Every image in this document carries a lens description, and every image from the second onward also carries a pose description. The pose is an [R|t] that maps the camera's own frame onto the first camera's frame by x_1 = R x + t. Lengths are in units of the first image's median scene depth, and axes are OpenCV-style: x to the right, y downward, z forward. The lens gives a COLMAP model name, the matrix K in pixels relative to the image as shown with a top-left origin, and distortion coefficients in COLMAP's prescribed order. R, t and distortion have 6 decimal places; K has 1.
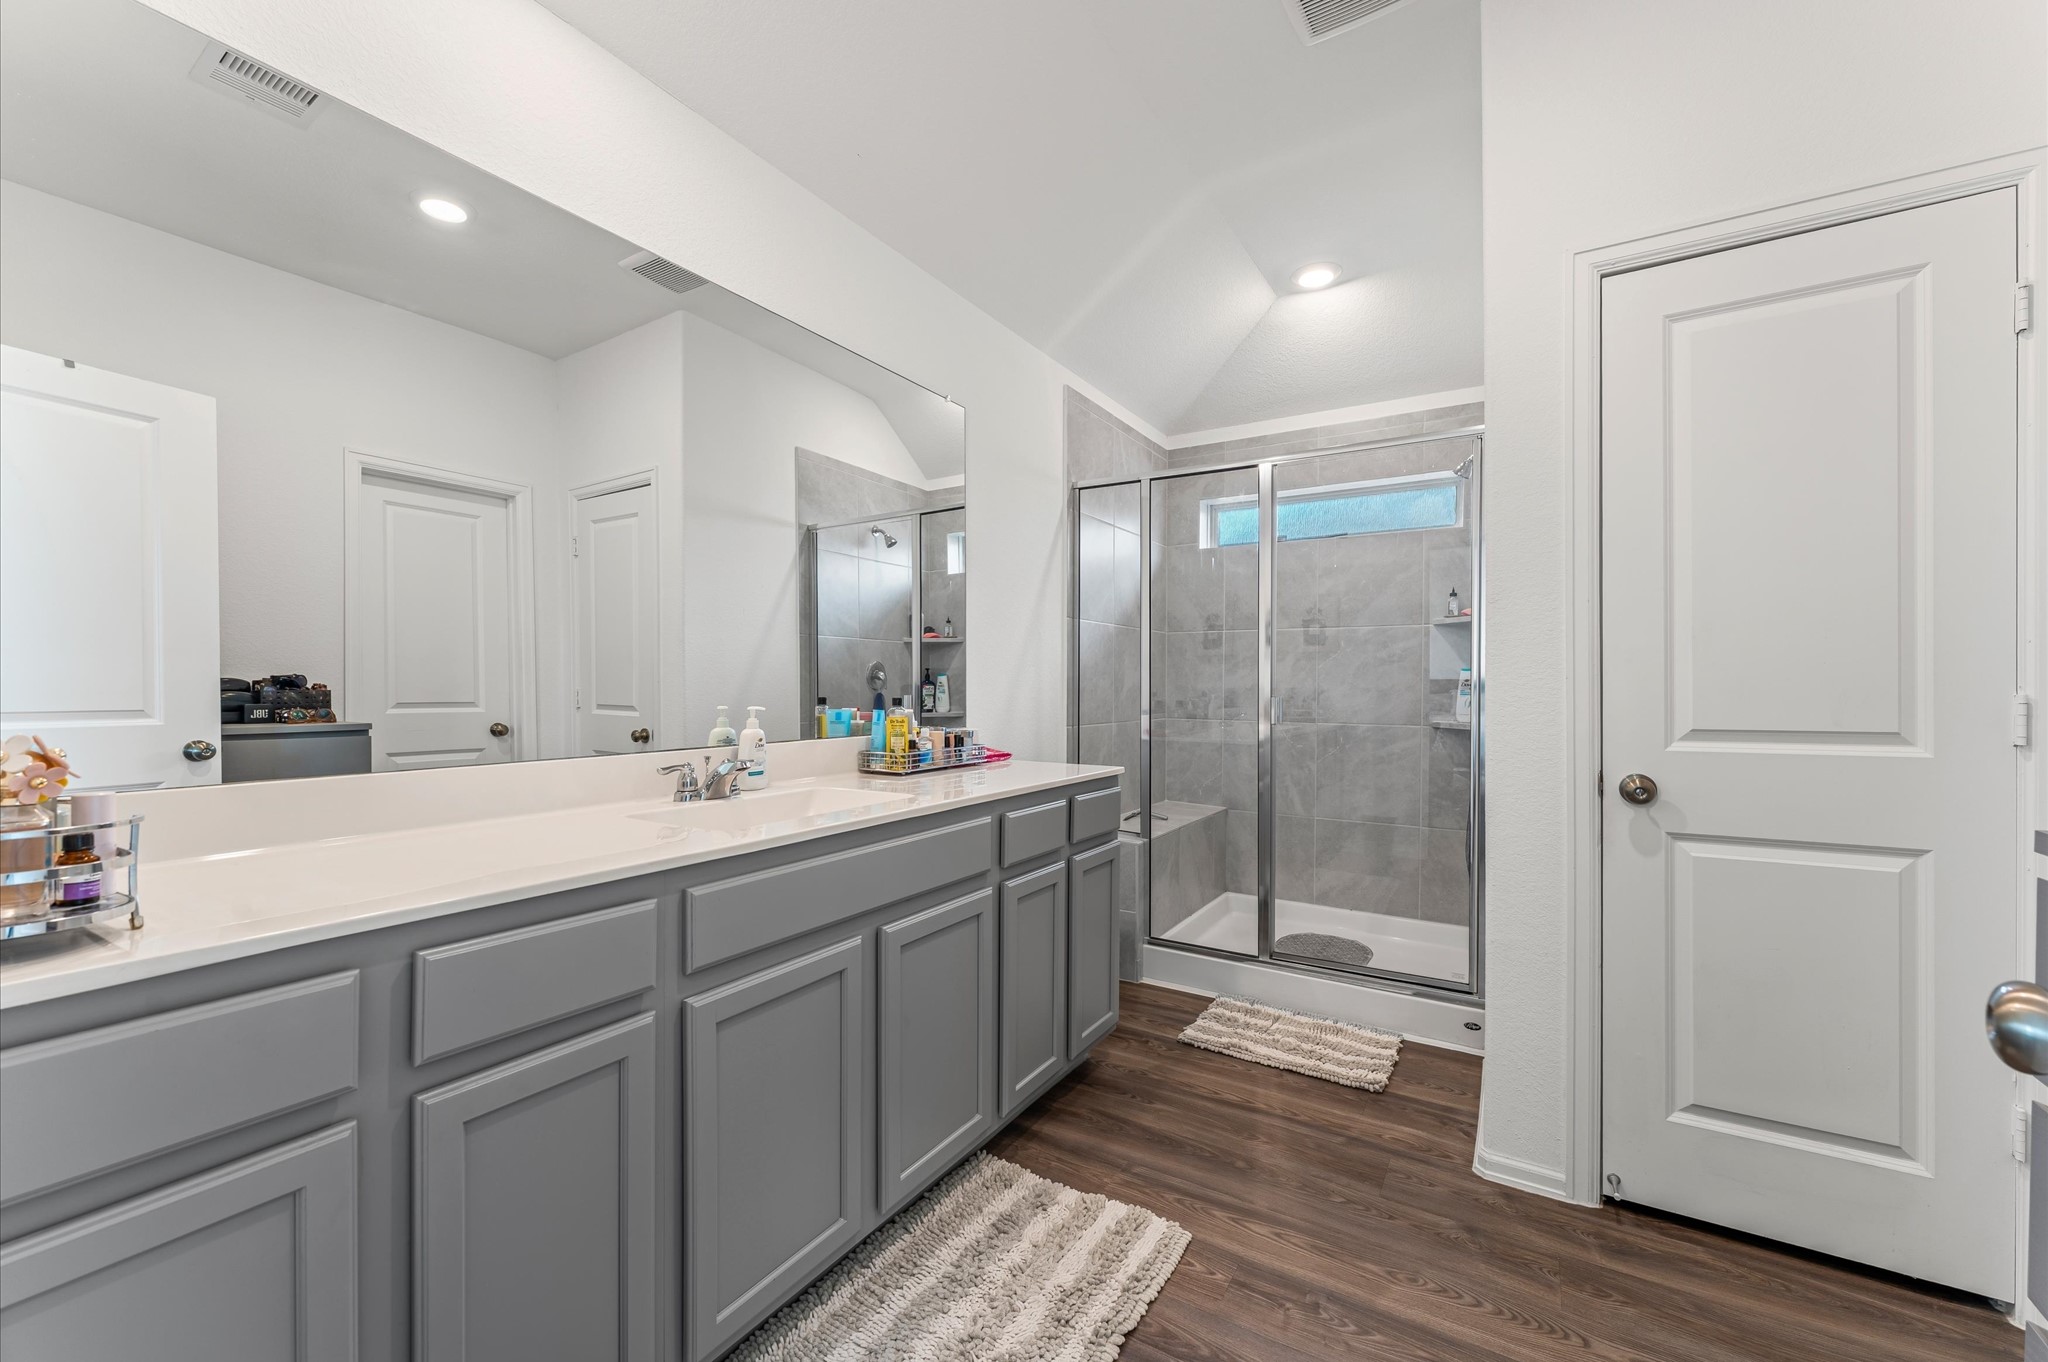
lens RADIAL K [[813.6, 0, 1022.7], [0, 813.6, 682.9], [0, 0, 1]] dist [-0.000174, 0.000450]
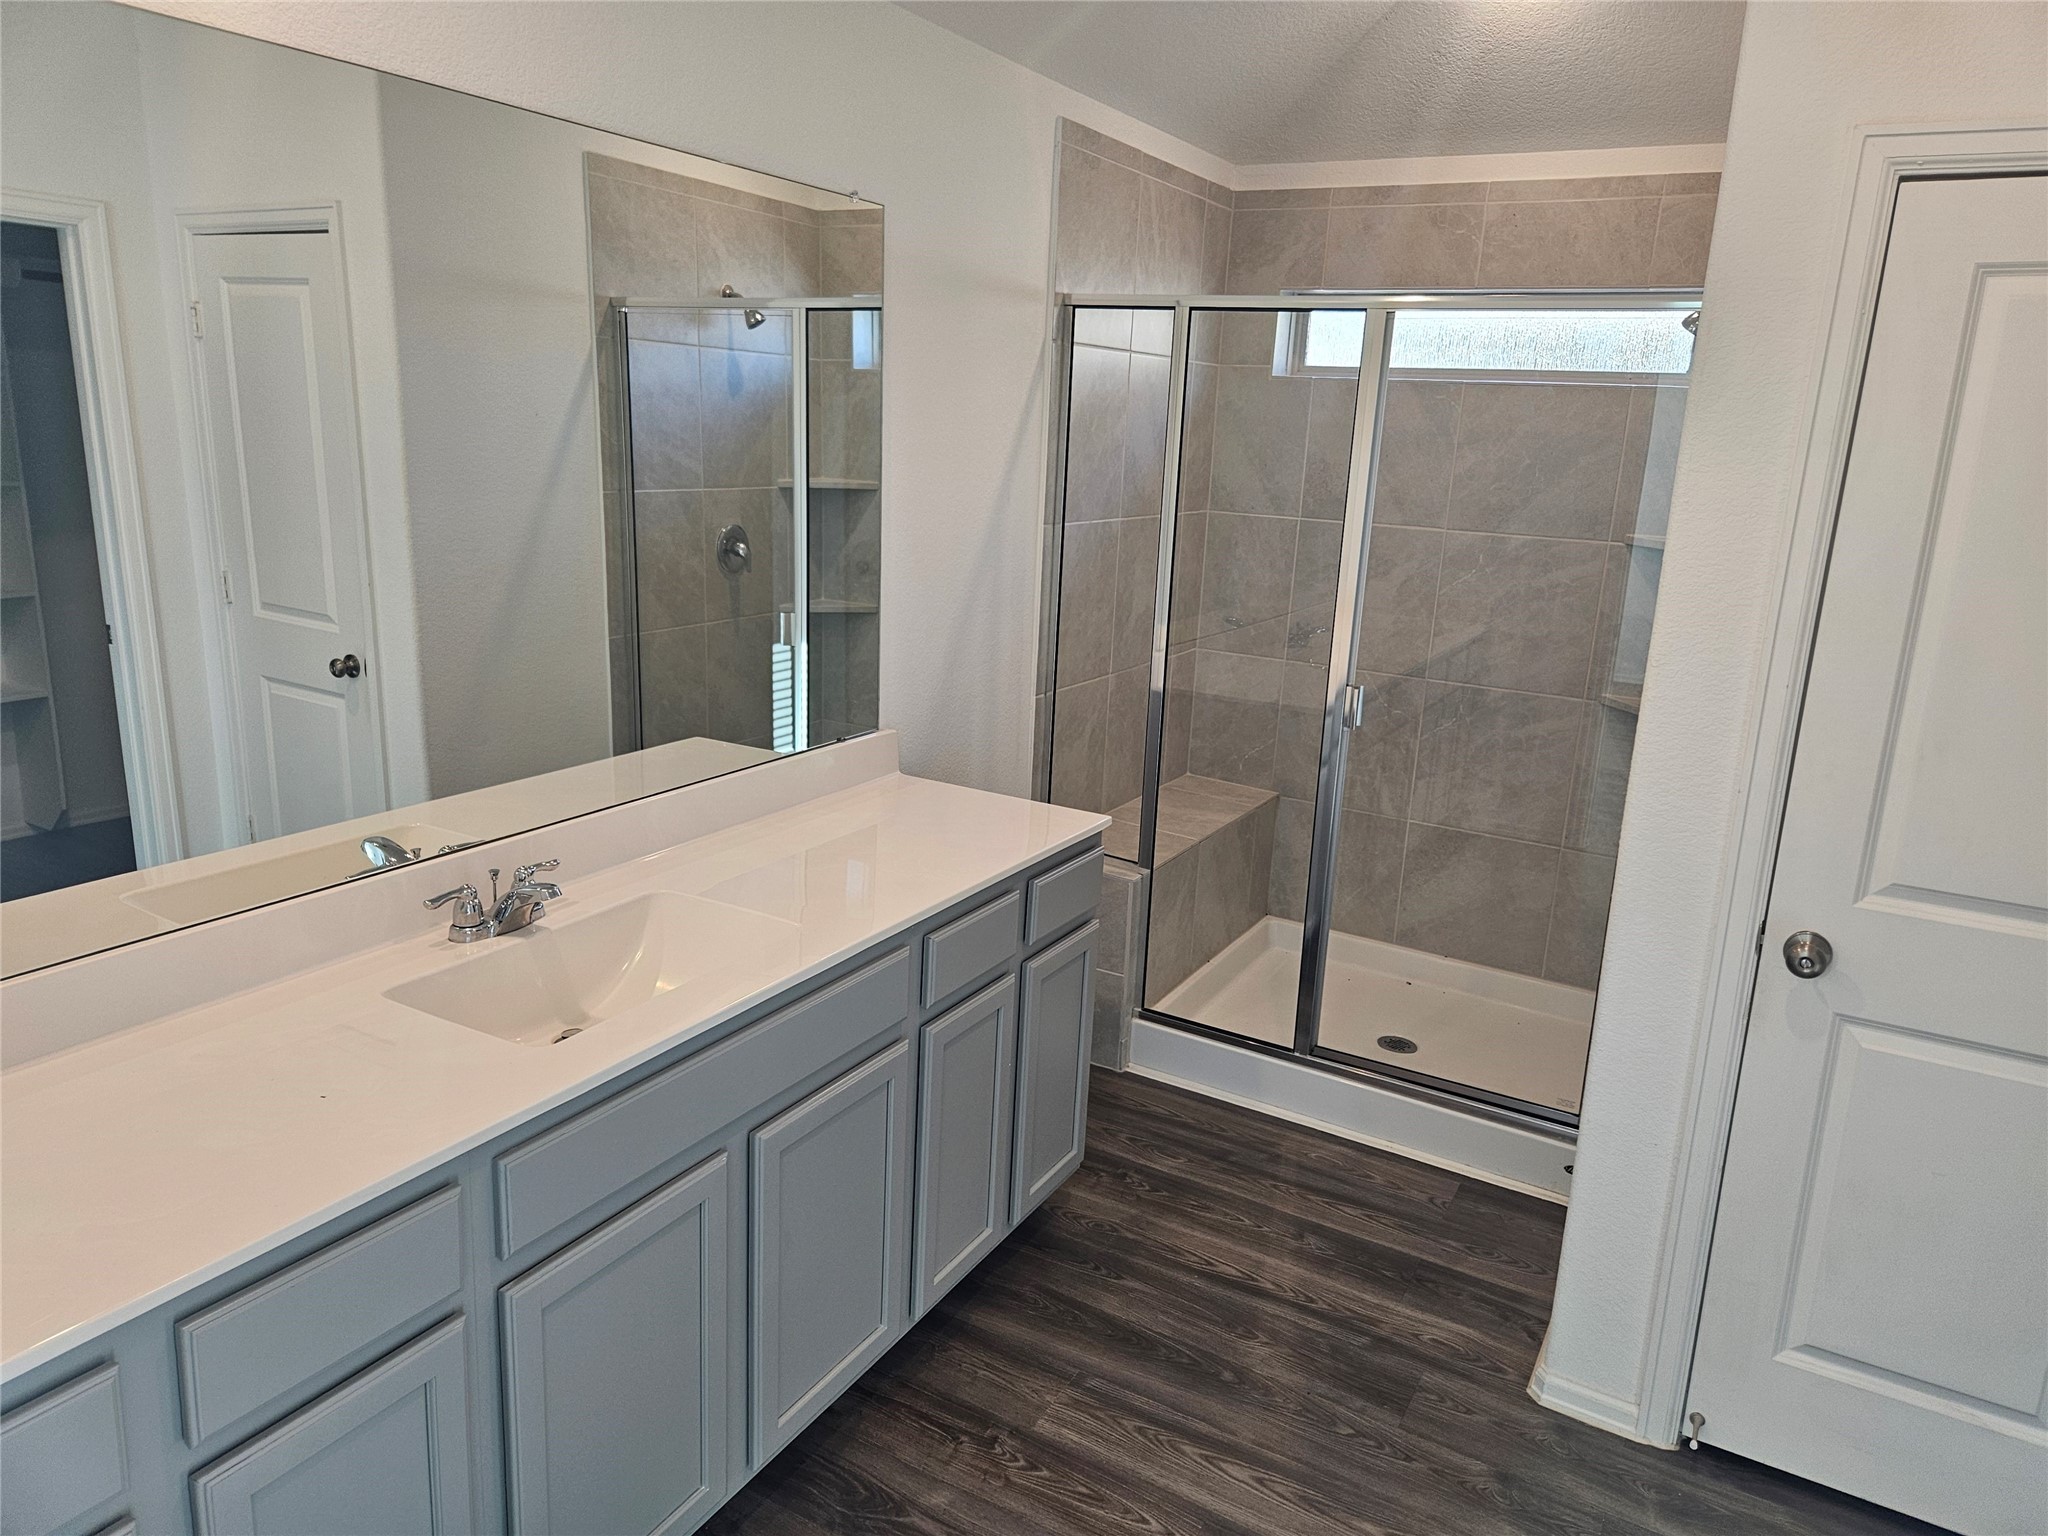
lens RADIAL K [[1357.2, 0, 1041.6], [0, 1357.2, 770.7], [0, 0, 1]] dist [0.067928, -0.041612]
pose [[0.998010, 0.034578, 0.052738, 0.006010], [-0.045790, 0.972351, 0.228993, -0.189017], [-0.043361, -0.230952, 0.971999, -0.084334]]
